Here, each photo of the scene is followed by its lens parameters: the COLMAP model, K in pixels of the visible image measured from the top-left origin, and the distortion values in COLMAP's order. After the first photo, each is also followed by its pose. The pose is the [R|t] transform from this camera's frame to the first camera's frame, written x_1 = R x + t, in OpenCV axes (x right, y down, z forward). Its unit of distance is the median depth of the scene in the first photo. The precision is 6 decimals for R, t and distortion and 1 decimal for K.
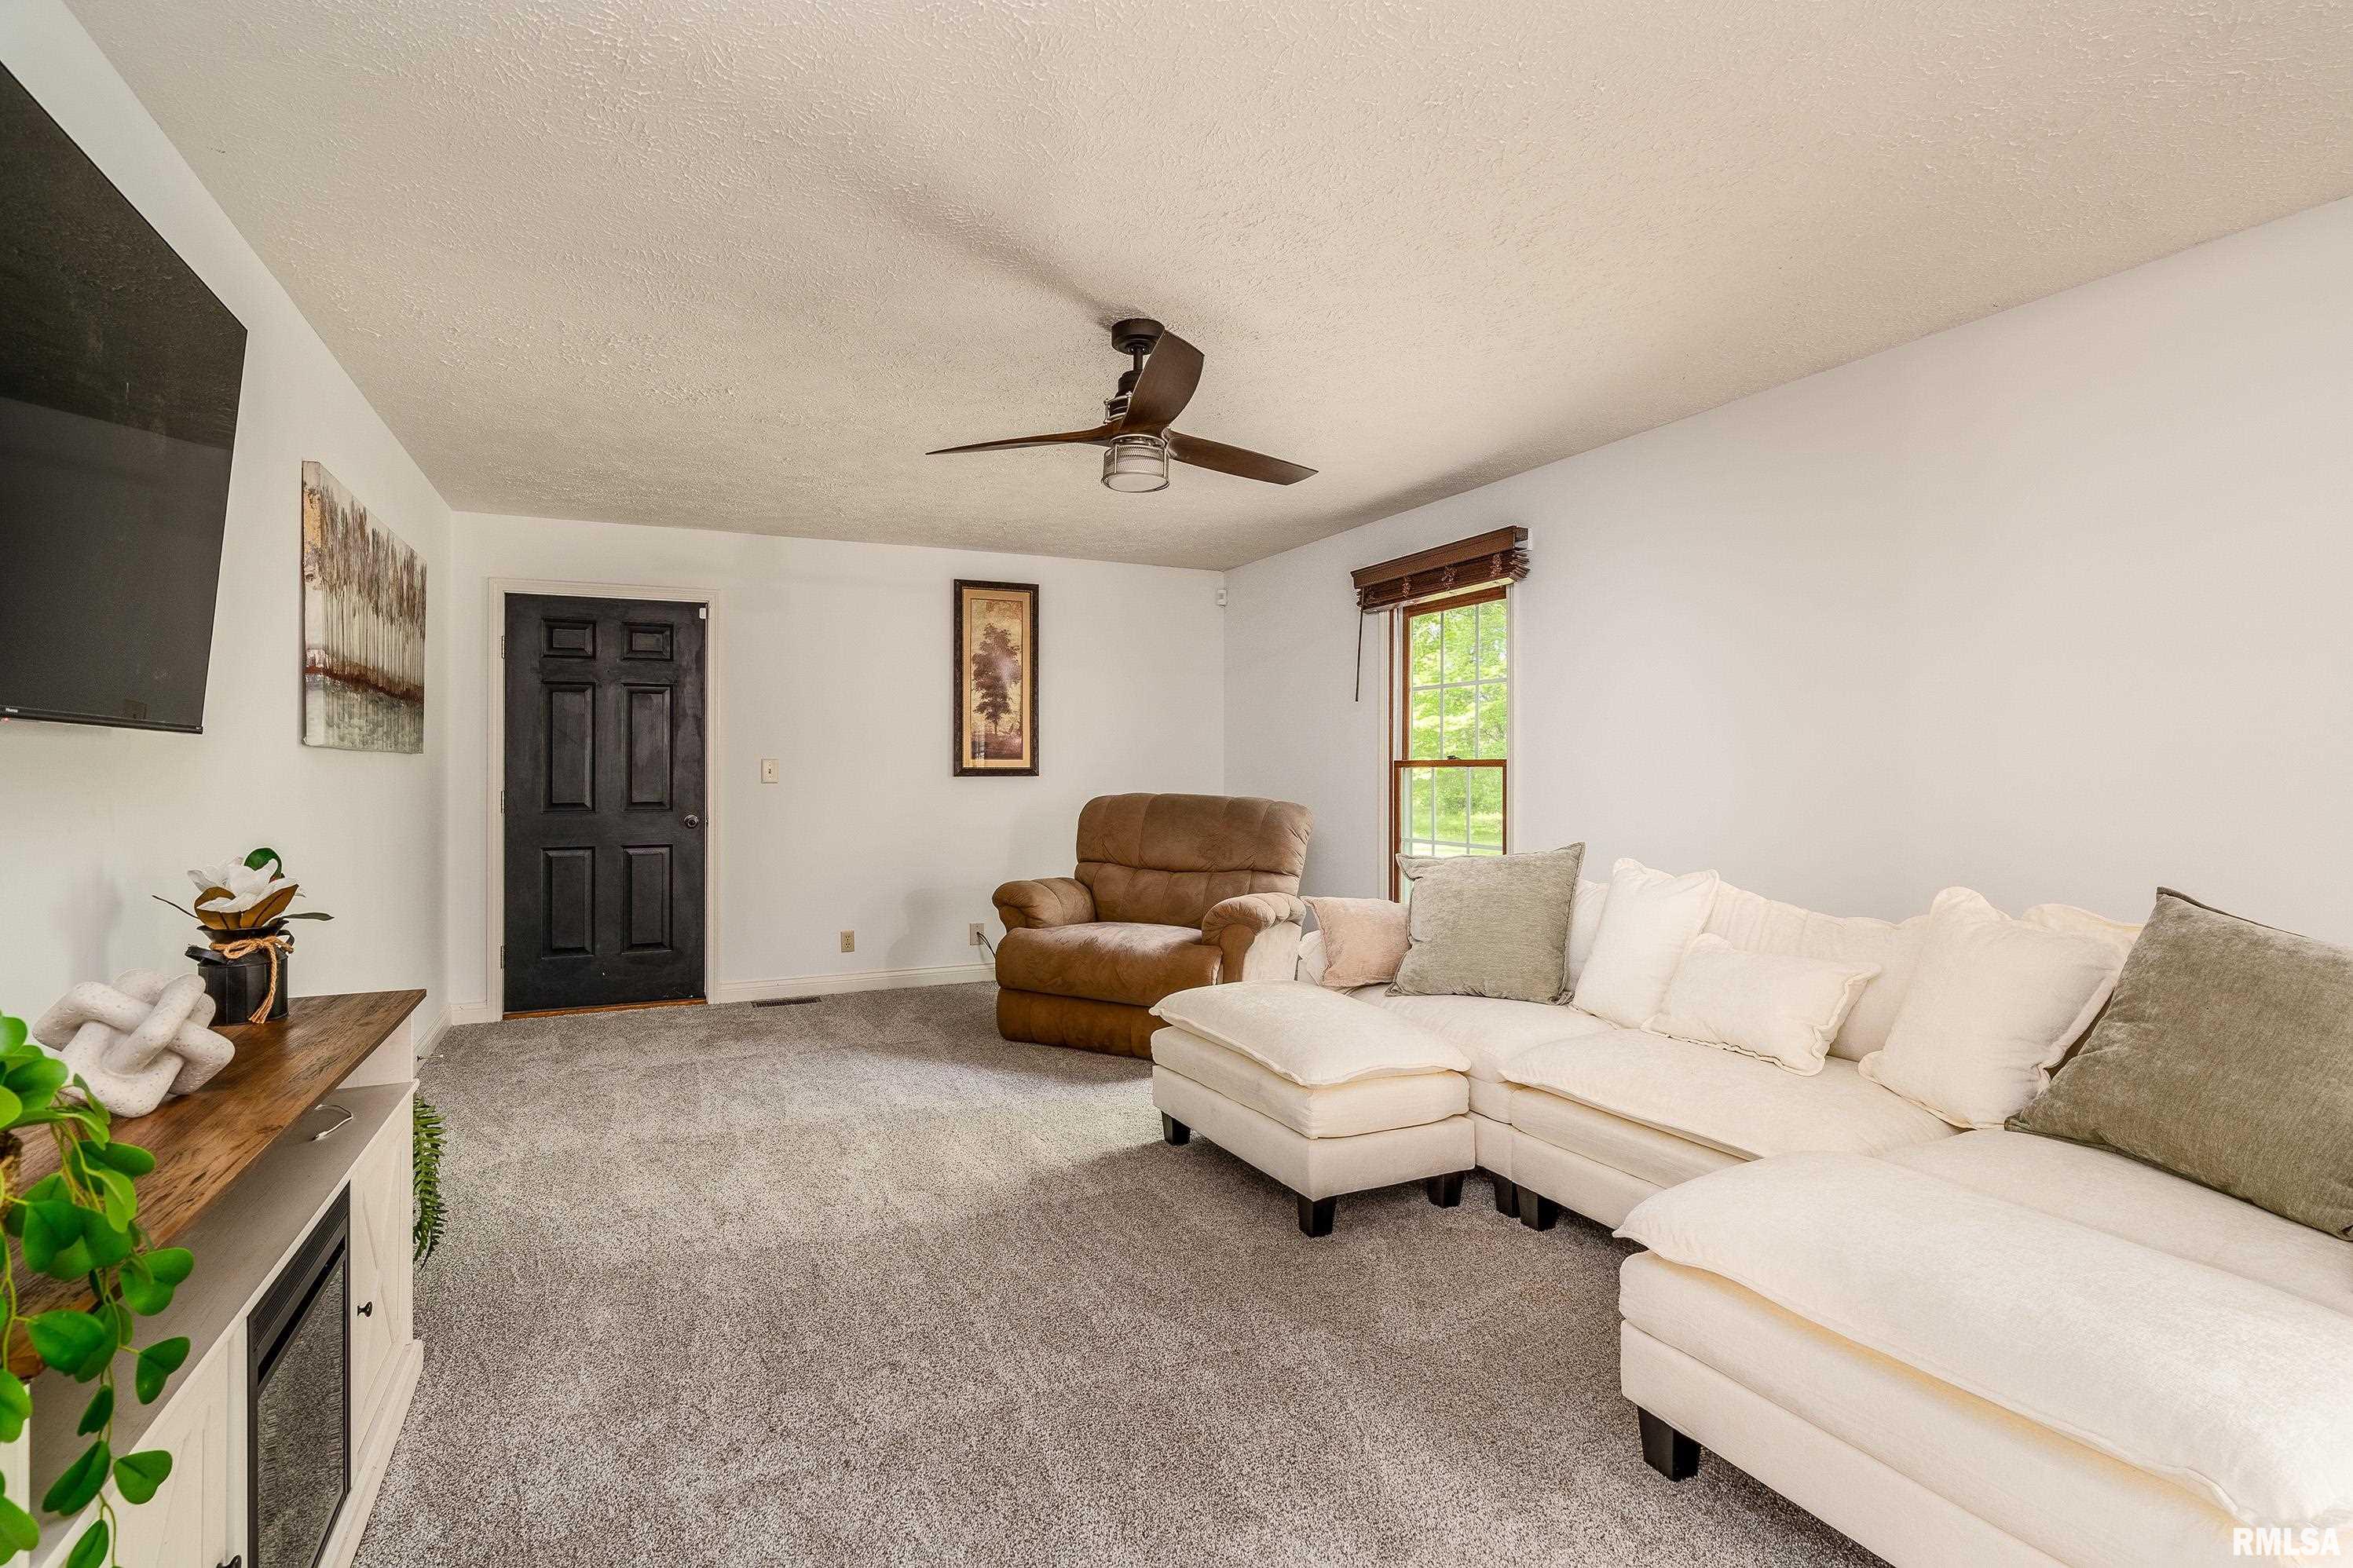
lens RADIAL K [[1102.1, 0, 1165.9], [0, 1102.1, 769.1], [0, 0, 1]] dist [-0.016560, 0.000762]
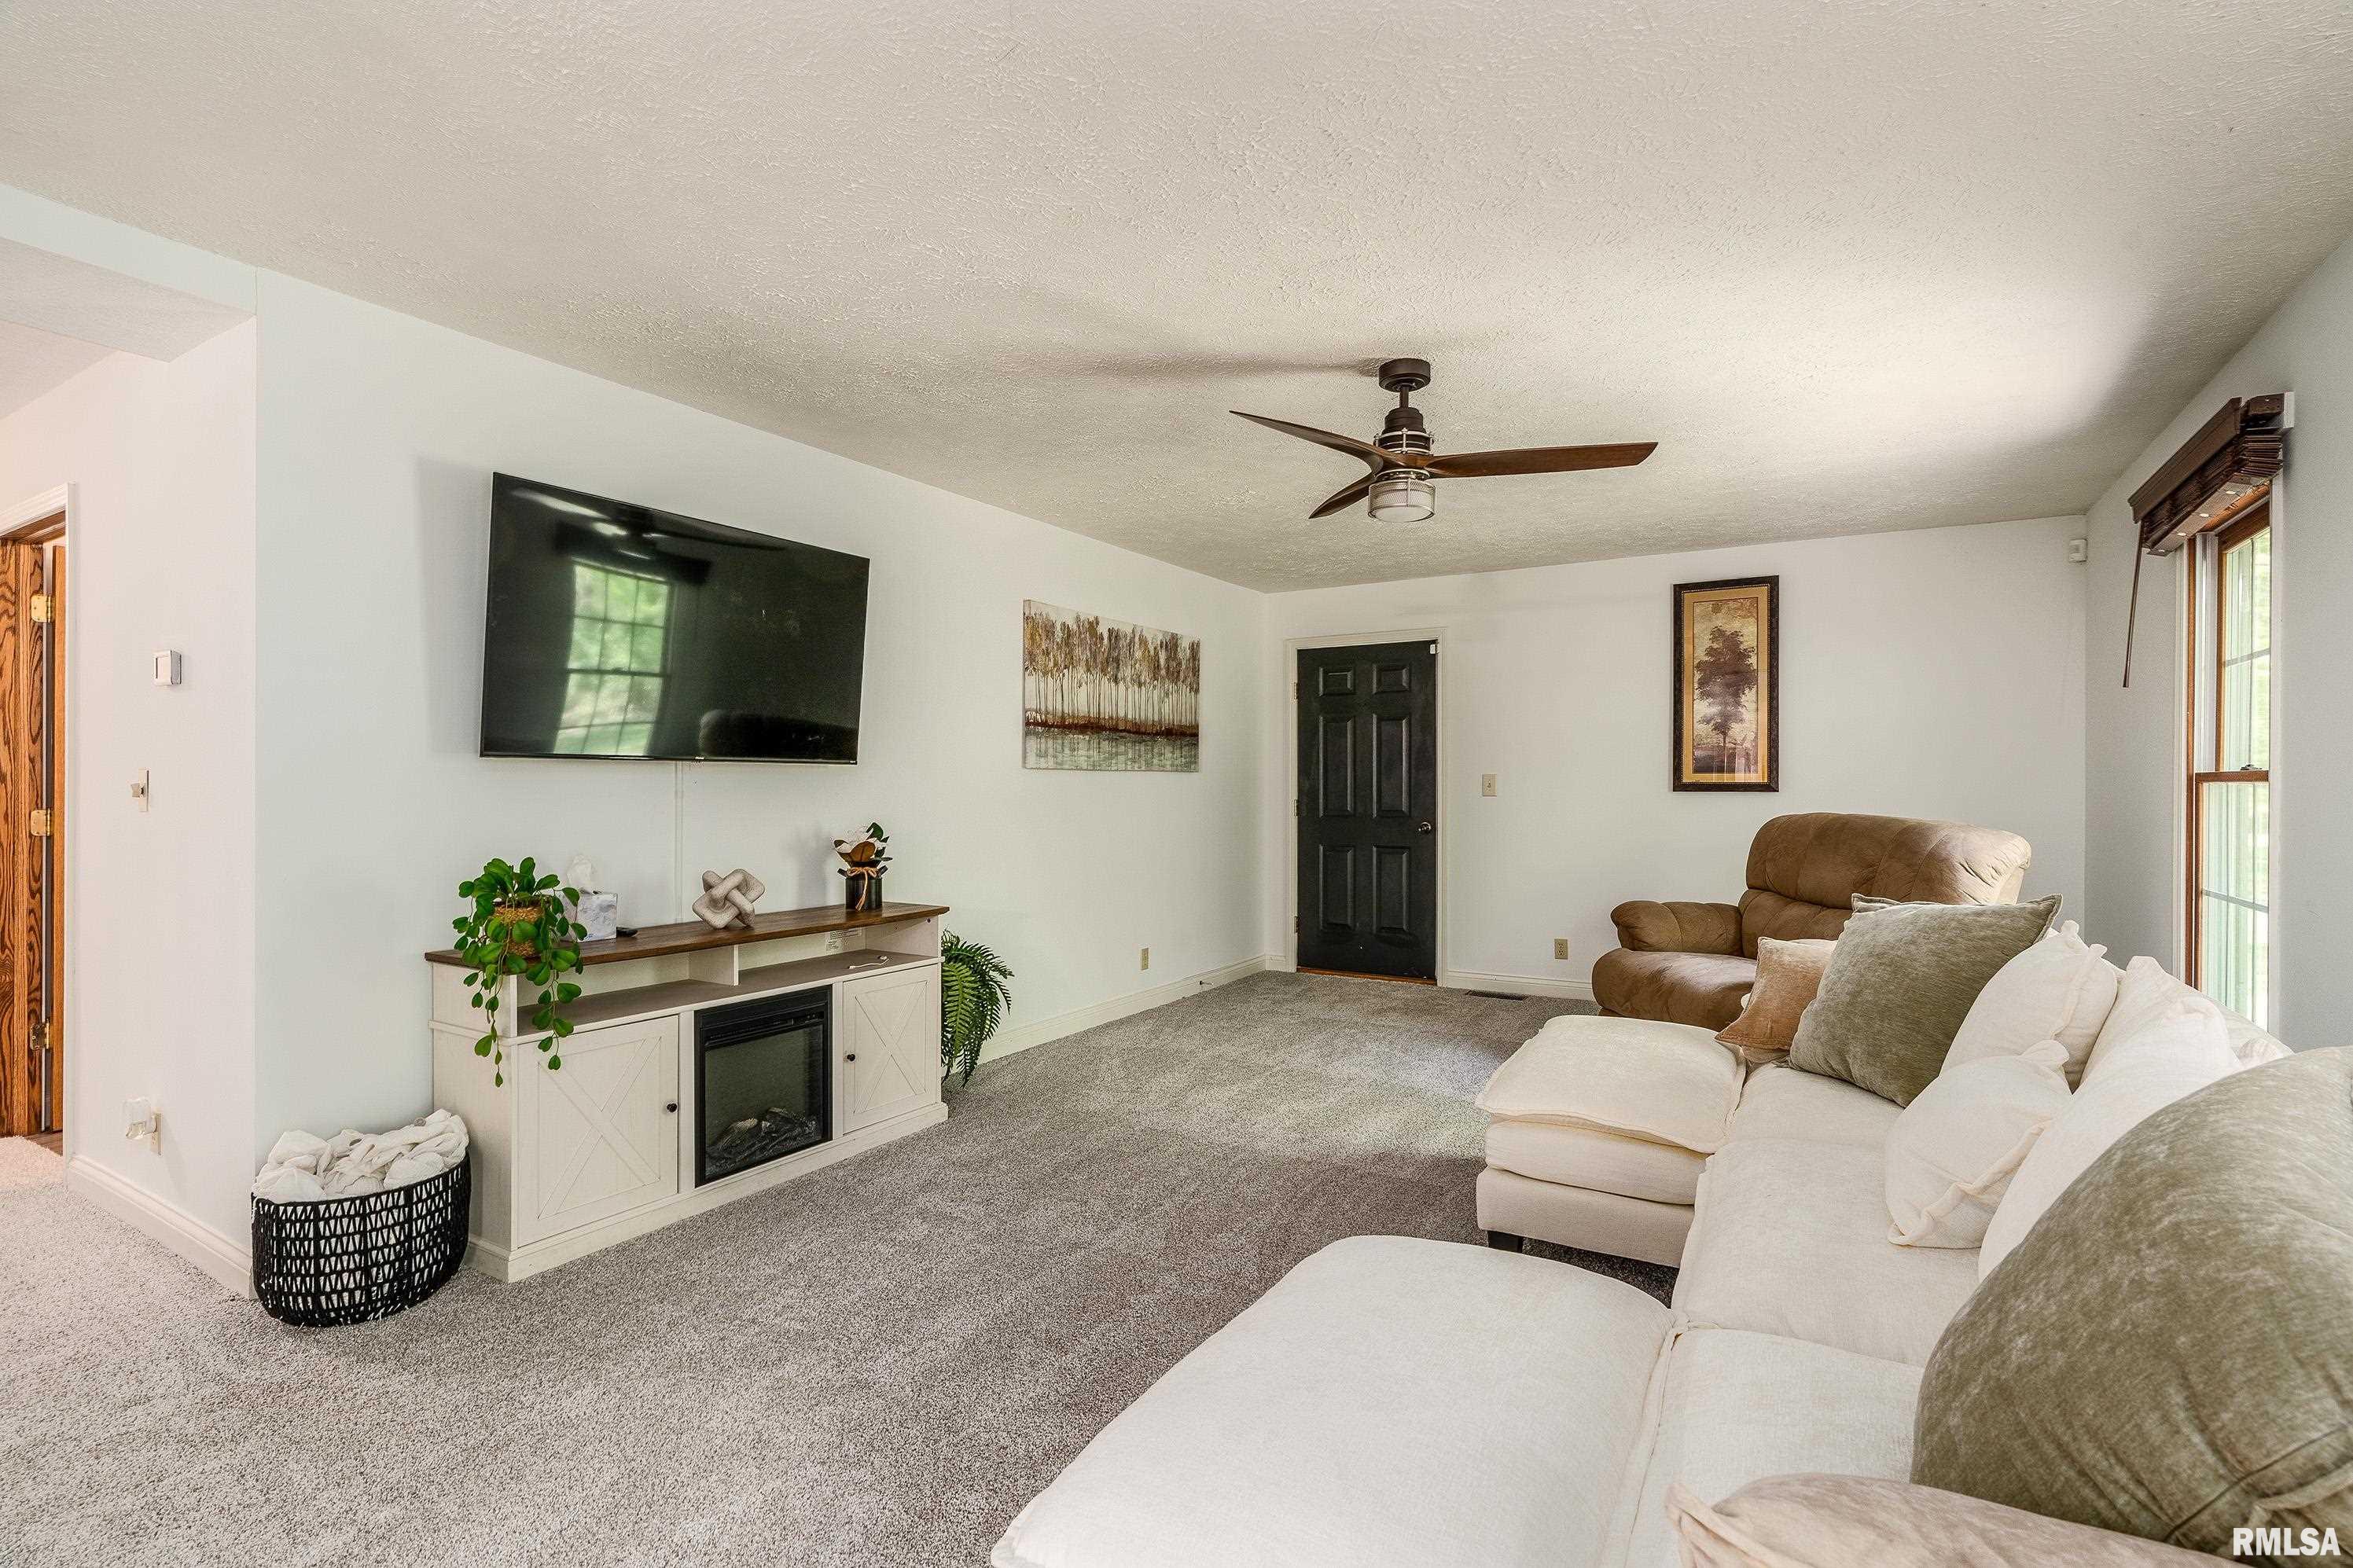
lens RADIAL K [[1102.1, 0, 1167.4], [0, 1102.1, 790.7], [0, 0, 1]] dist [-0.016560, 0.000762]
pose [[0.560138, 0.007740, -0.828363, 0.407490], [-0.002454, 0.999967, 0.007684, -0.000338], [0.828396, -0.002272, 0.560139, 0.120795]]
